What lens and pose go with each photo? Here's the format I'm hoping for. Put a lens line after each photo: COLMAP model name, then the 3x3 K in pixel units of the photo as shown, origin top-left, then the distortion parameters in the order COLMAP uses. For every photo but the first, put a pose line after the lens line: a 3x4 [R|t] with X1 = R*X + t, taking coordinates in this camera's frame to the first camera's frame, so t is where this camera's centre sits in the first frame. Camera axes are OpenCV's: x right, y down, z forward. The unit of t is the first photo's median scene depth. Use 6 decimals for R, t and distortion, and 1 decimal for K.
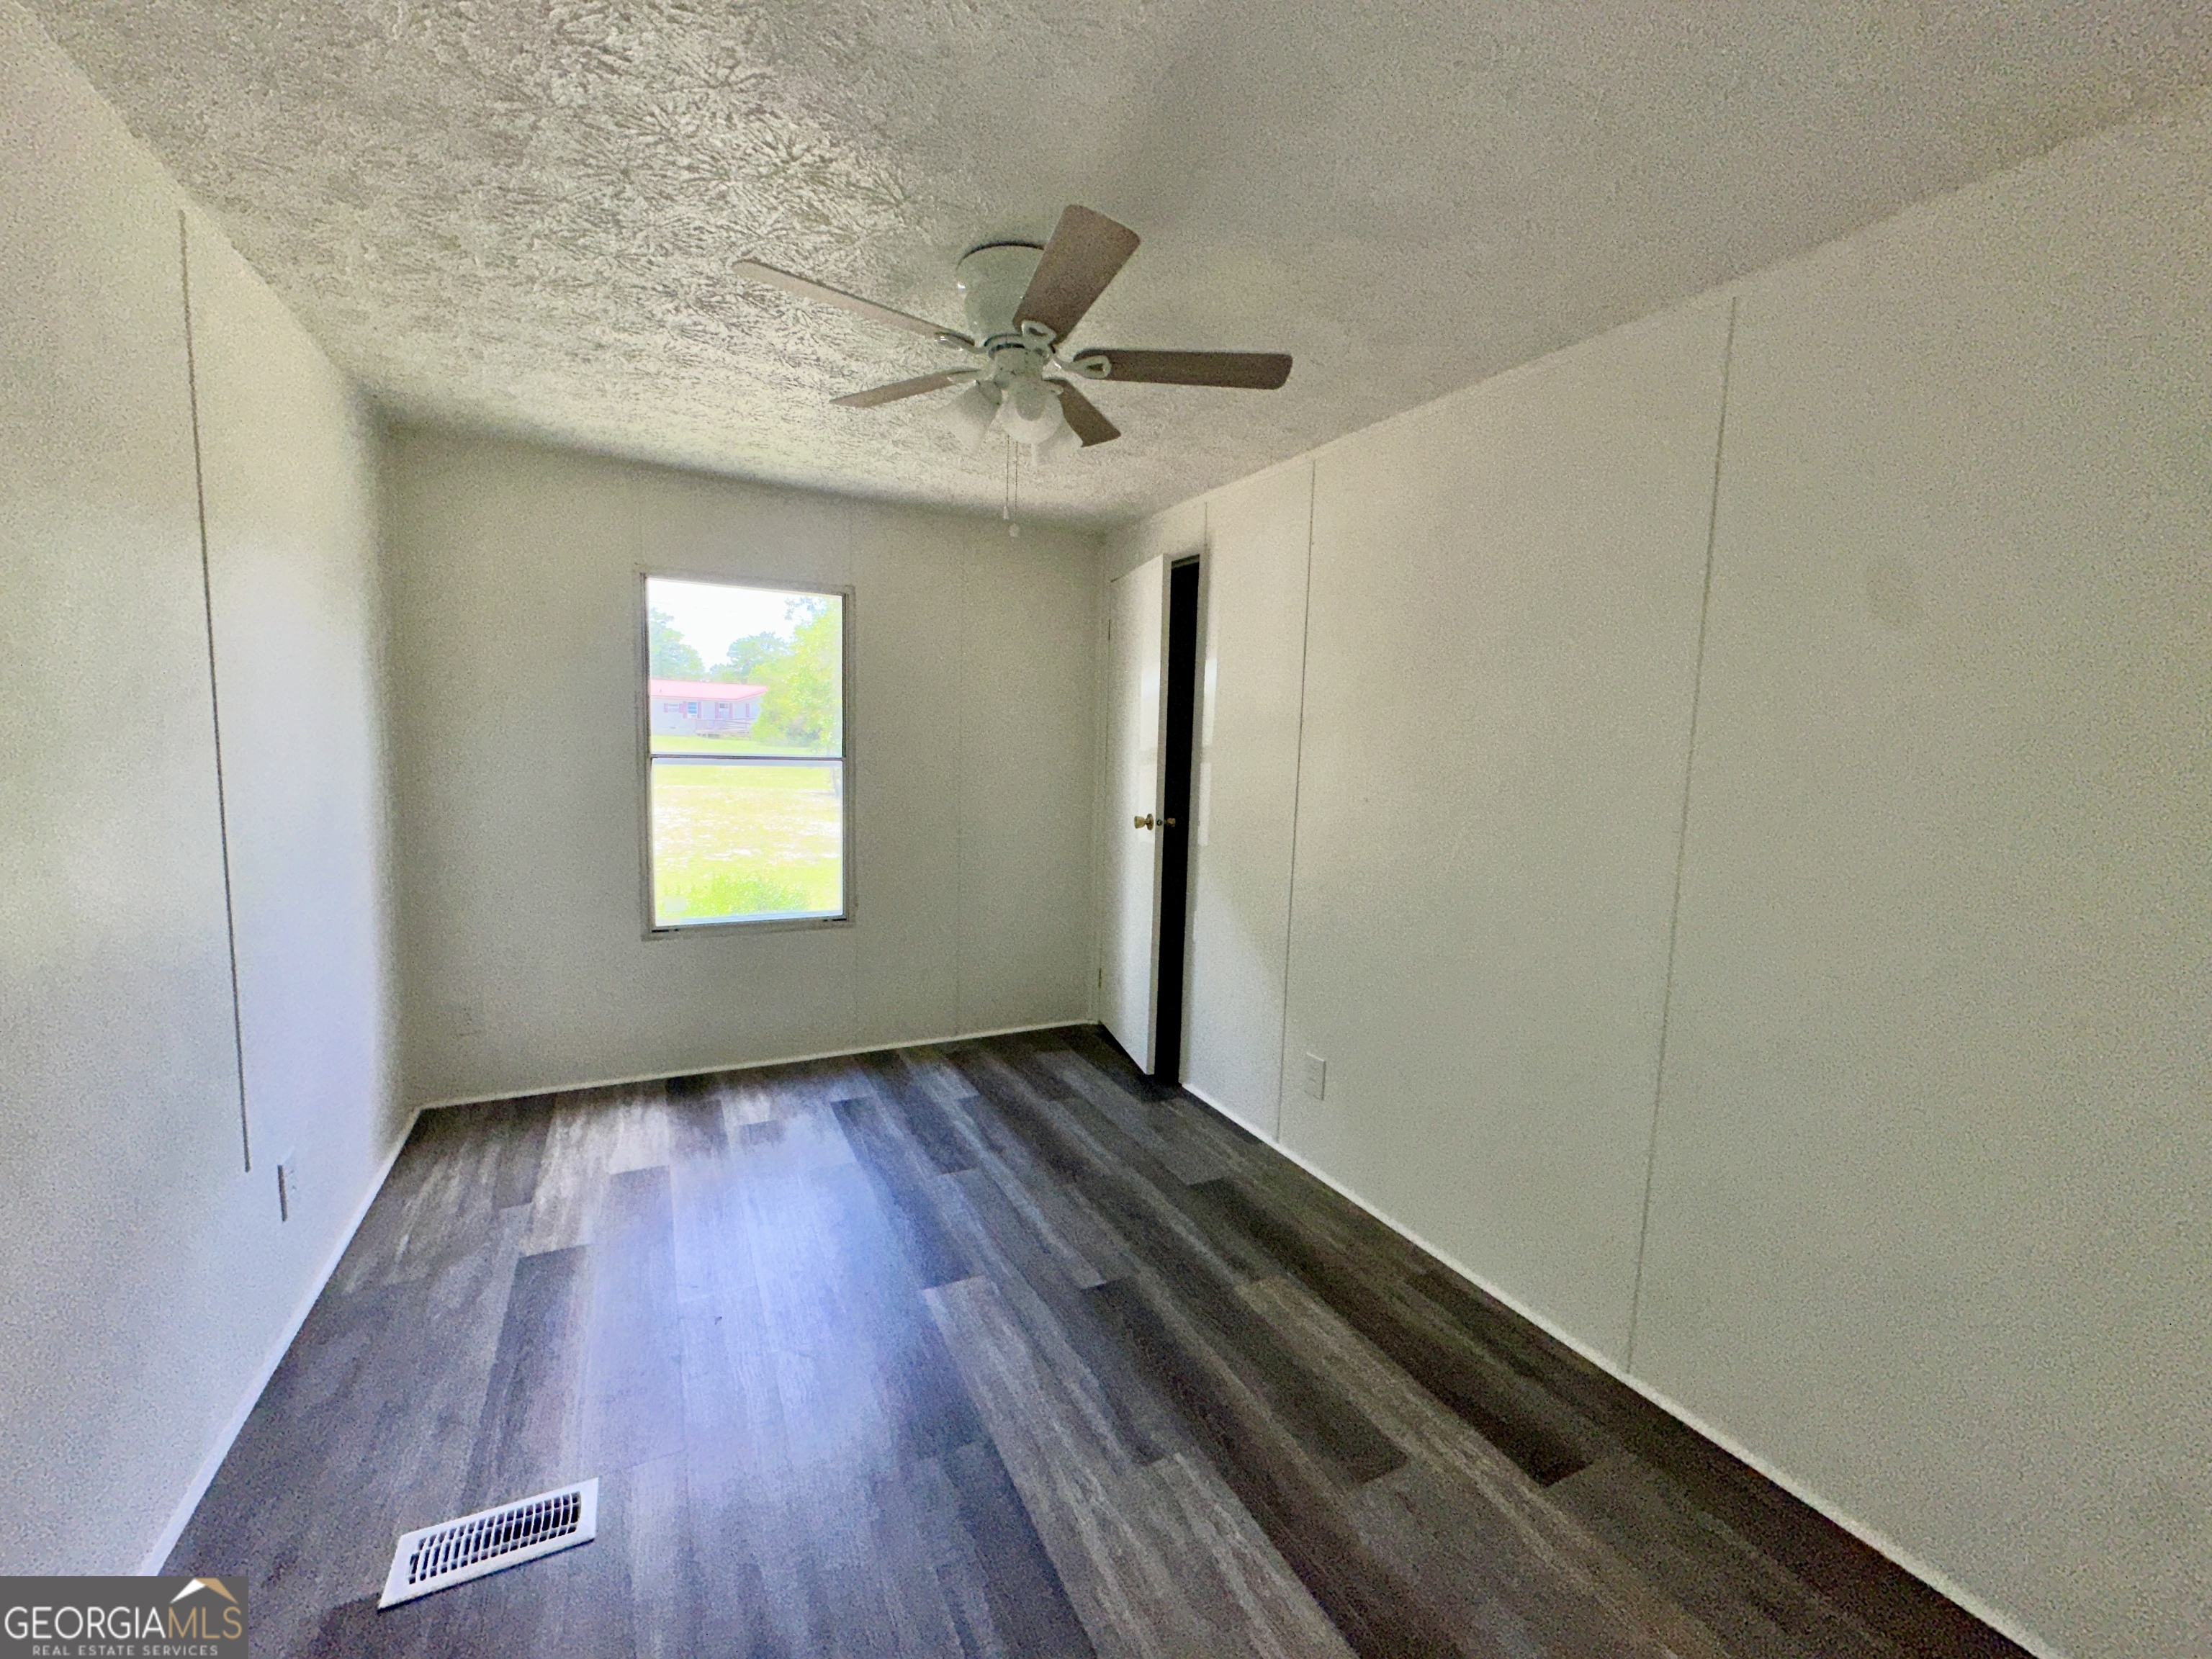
lens RADIAL K [[886.6, 0, 1092.8], [0, 886.6, 833.2], [0, 0, 1]] dist [-0.006469, 0.001198]
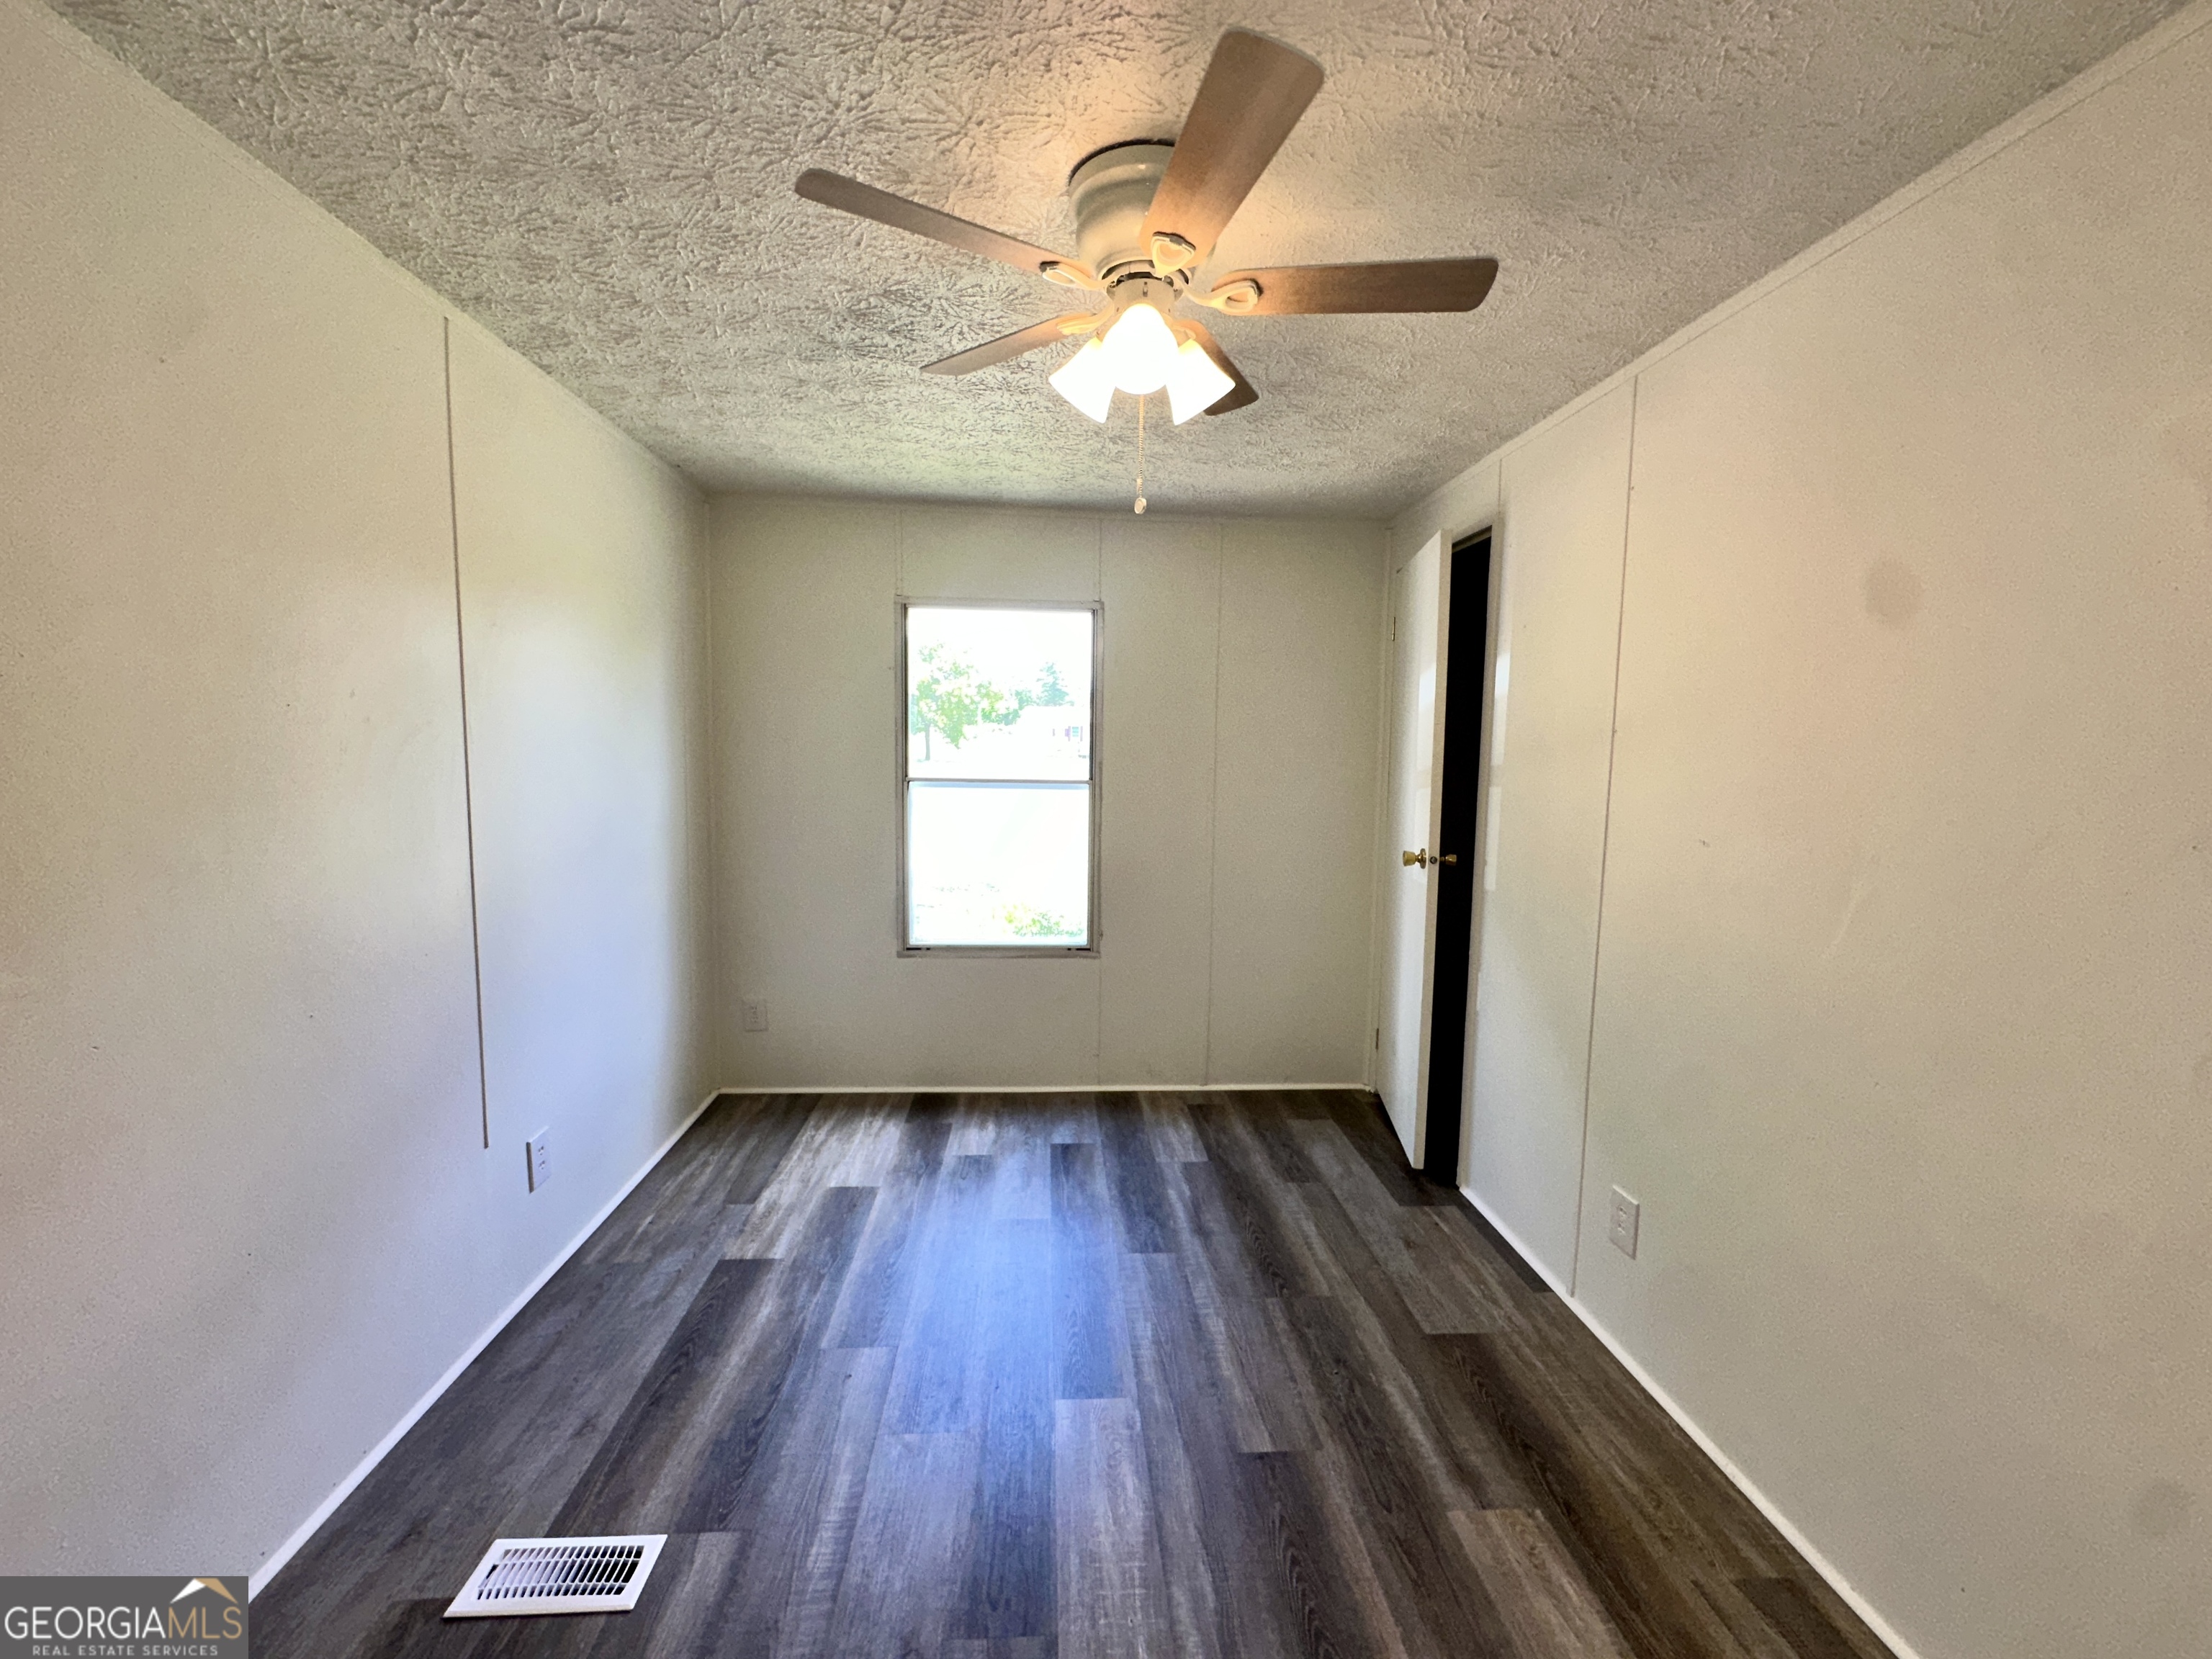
lens RADIAL K [[886.6, 0, 1094.1], [0, 886.6, 832.0], [0, 0, 1]] dist [-0.006469, 0.001198]
pose [[0.919541, 0.021180, -0.392423, 0.130589], [-0.029953, 0.999419, -0.016245, -0.018590], [0.391851, 0.026692, 0.919641, 0.160876]]
